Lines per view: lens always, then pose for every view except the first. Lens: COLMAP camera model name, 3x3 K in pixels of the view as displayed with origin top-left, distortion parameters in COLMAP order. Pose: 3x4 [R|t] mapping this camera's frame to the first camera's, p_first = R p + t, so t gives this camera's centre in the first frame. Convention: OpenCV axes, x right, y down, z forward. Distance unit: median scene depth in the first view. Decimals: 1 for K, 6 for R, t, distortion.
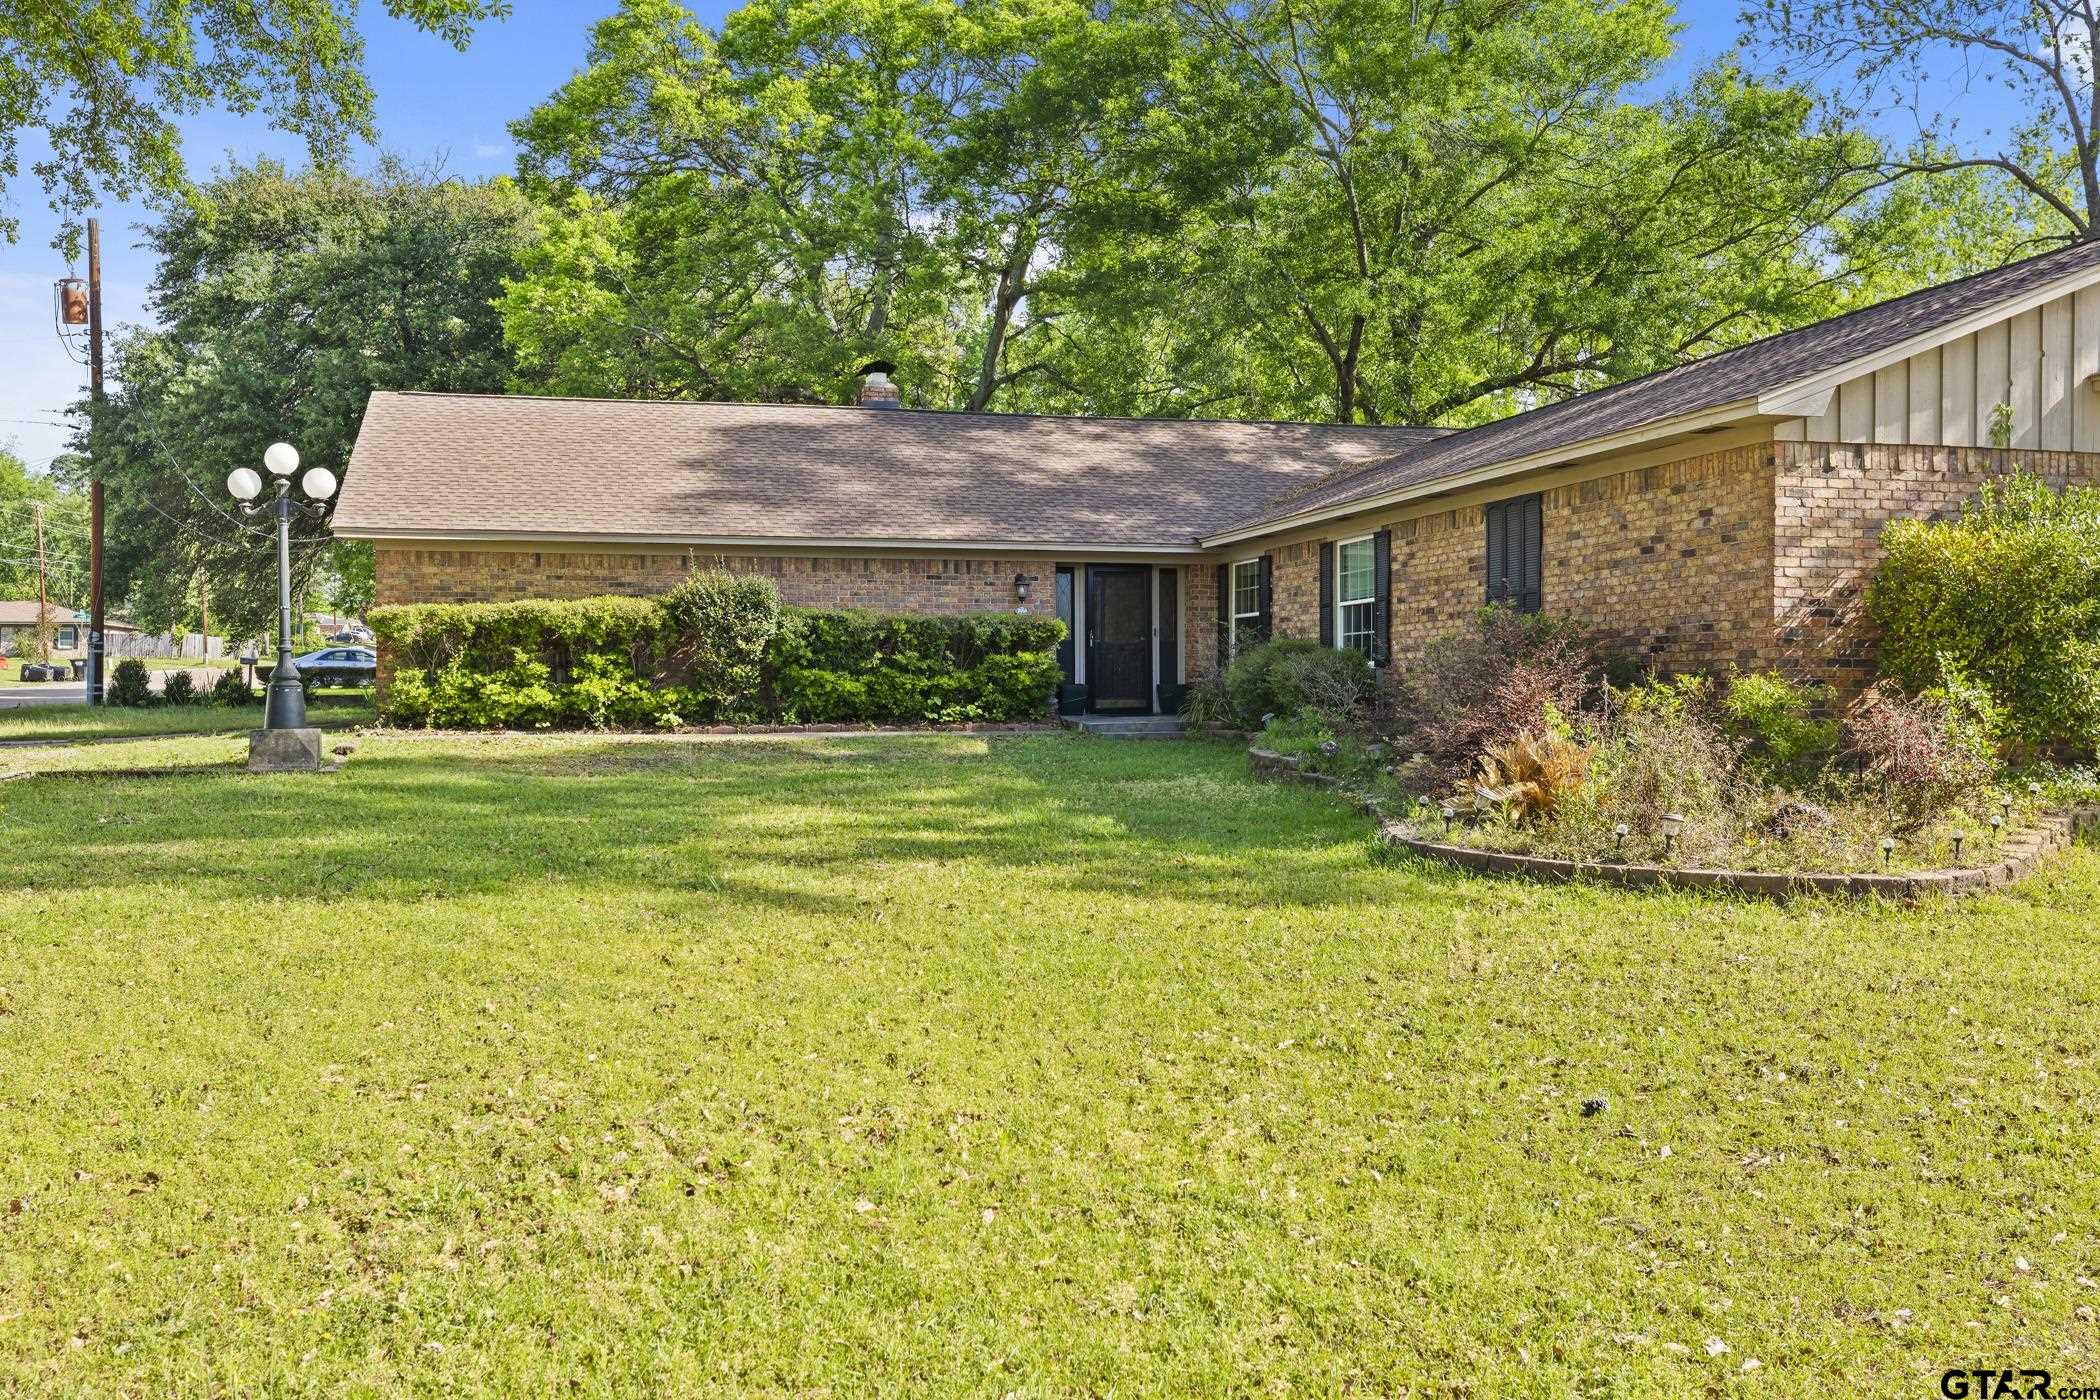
lens RADIAL K [[1961.6, 0, 1050.4], [0, 1961.6, 698.6], [0, 0, 1]] dist [-0.002783, 0.000000]
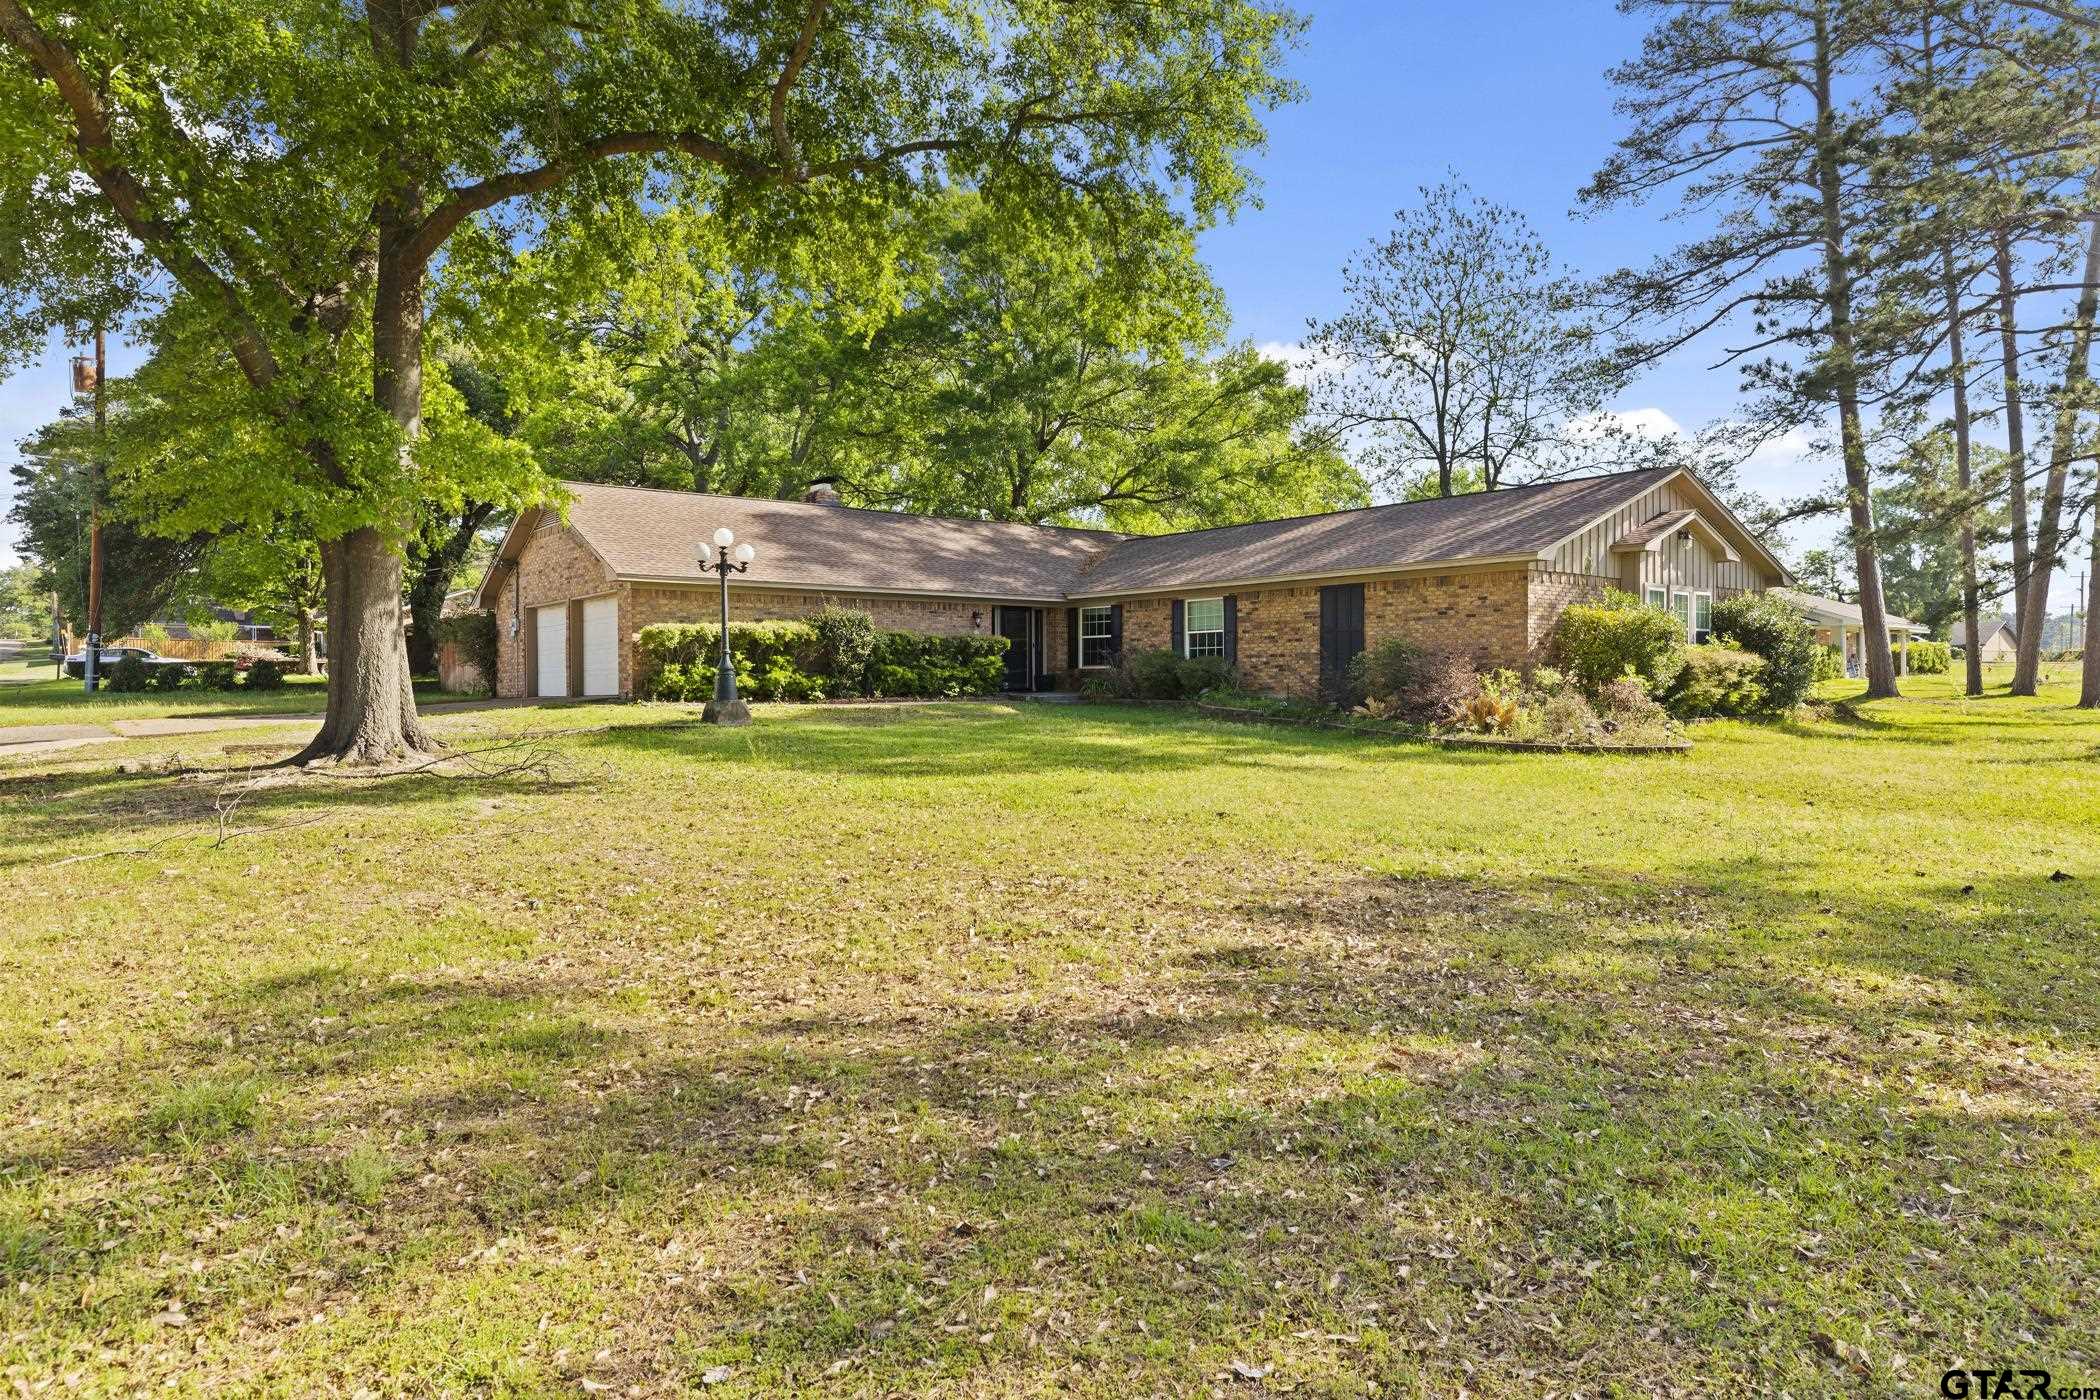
lens RADIAL K [[1378.0, 0, 1049.3], [0, 1378.0, 701.4], [0, 0, 1]] dist [0.002995, -0.000269]
pose [[0.898284, -0.007149, 0.439356, -0.536249], [0.003085, 0.999946, 0.009962, 0.004911], [-0.439404, -0.007593, 0.898258, -0.139817]]
